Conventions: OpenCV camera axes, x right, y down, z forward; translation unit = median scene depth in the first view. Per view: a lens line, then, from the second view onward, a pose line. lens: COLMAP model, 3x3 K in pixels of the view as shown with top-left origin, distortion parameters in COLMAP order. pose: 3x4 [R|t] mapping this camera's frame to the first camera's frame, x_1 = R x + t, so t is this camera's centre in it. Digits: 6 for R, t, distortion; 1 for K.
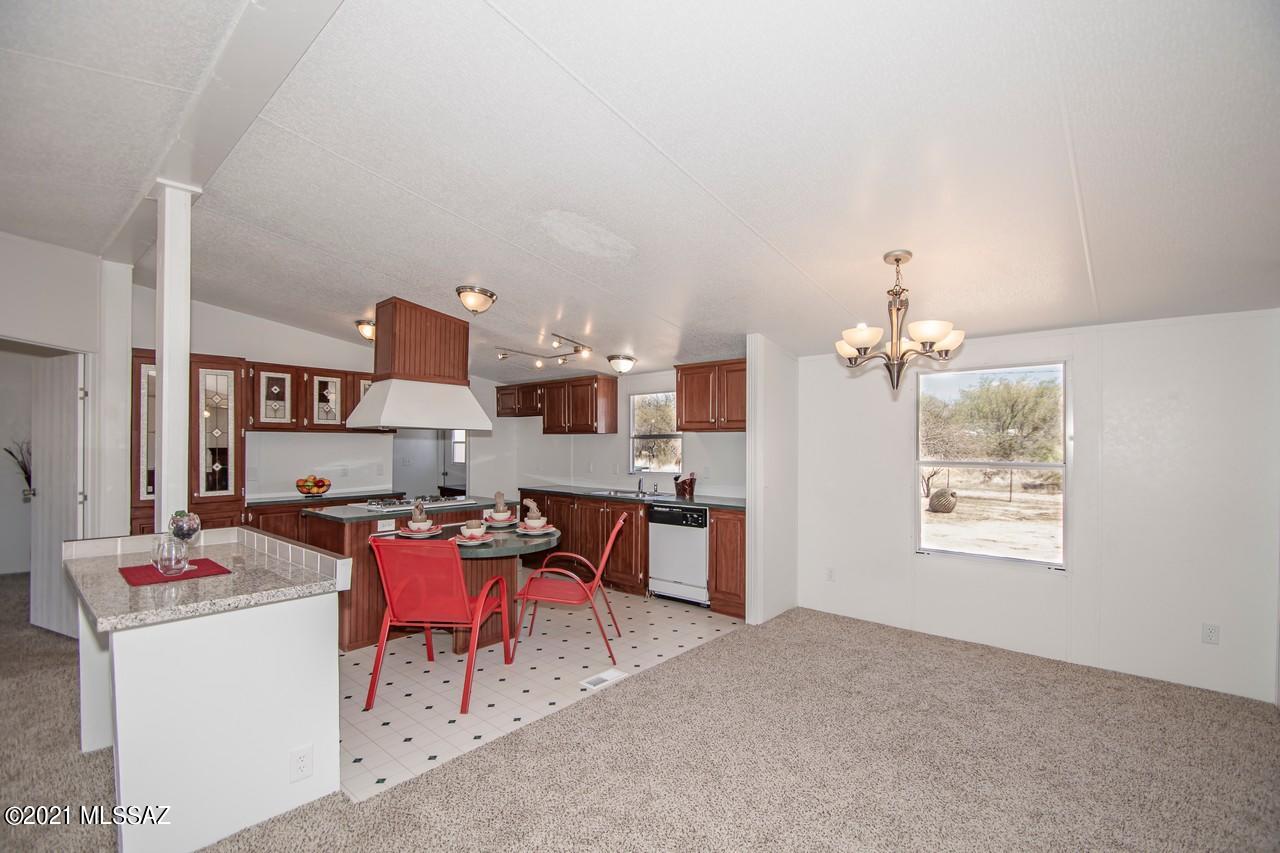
lens RADIAL K [[560.7, 0, 643.1], [0, 560.7, 442.9], [0, 0, 1]] dist [0.011364, -0.000703]
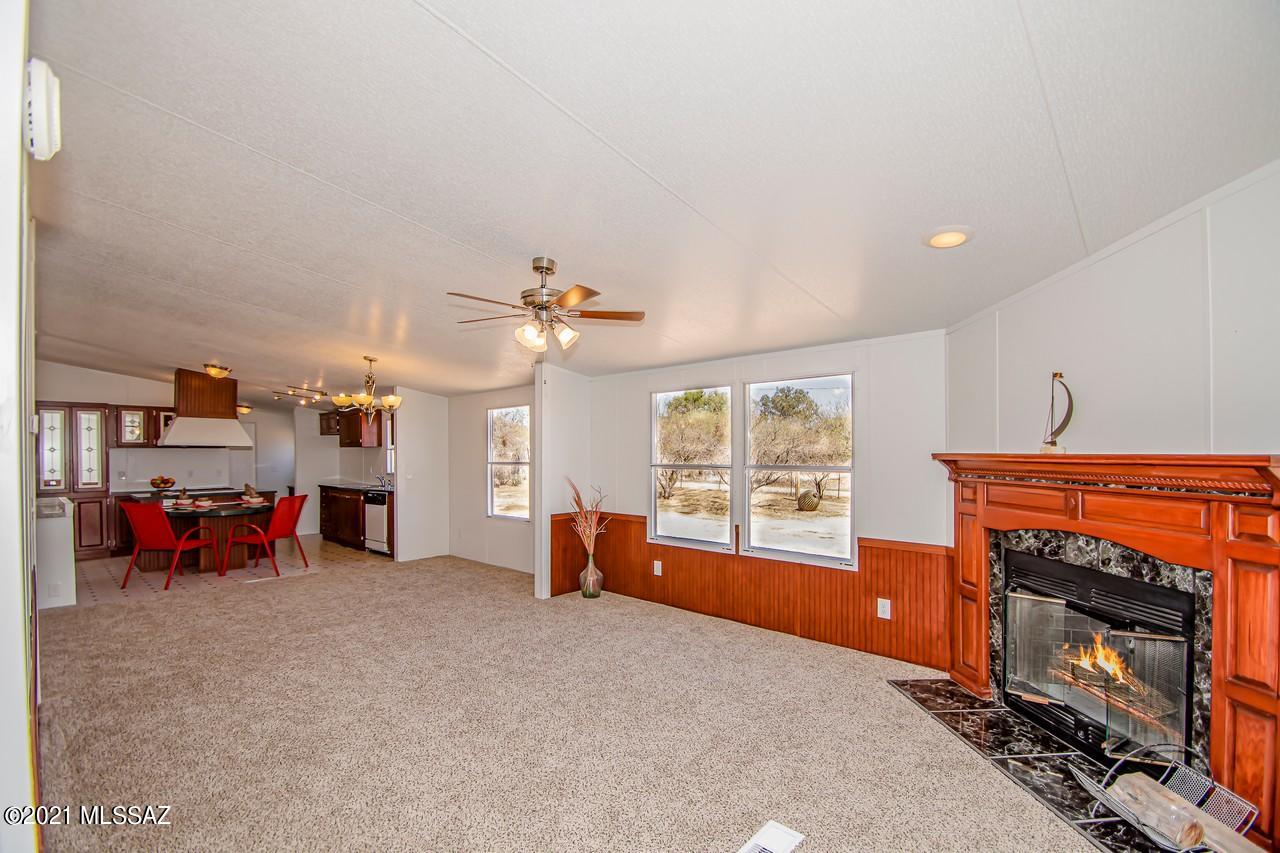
lens RADIAL K [[560.7, 0, 643.1], [0, 560.7, 442.9], [0, 0, 1]] dist [0.011364, -0.000703]
pose [[0.999648, -0.010497, -0.024371, 0.818342], [0.010108, 0.999821, -0.016014, 0.004583], [0.024535, 0.015762, 0.999575, -0.547693]]
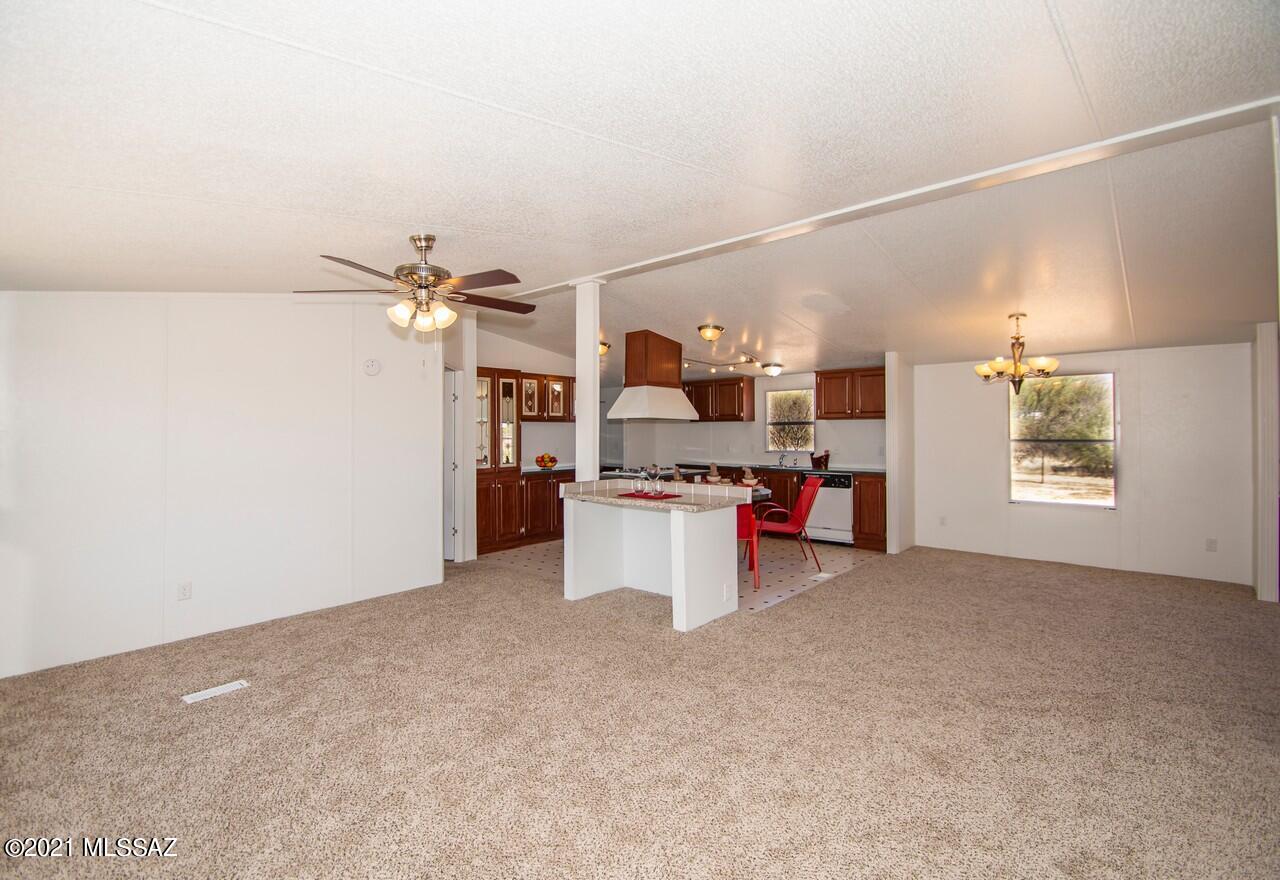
lens RADIAL K [[568.9, 0, 651.6], [0, 568.9, 424.7], [0, 0, 1]] dist [0.025838, -0.007825]
pose [[0.999927, -0.007243, -0.009705, -0.340122], [0.007164, 0.999941, -0.008165, 0.000638], [0.009763, 0.008095, 0.999920, -0.396282]]
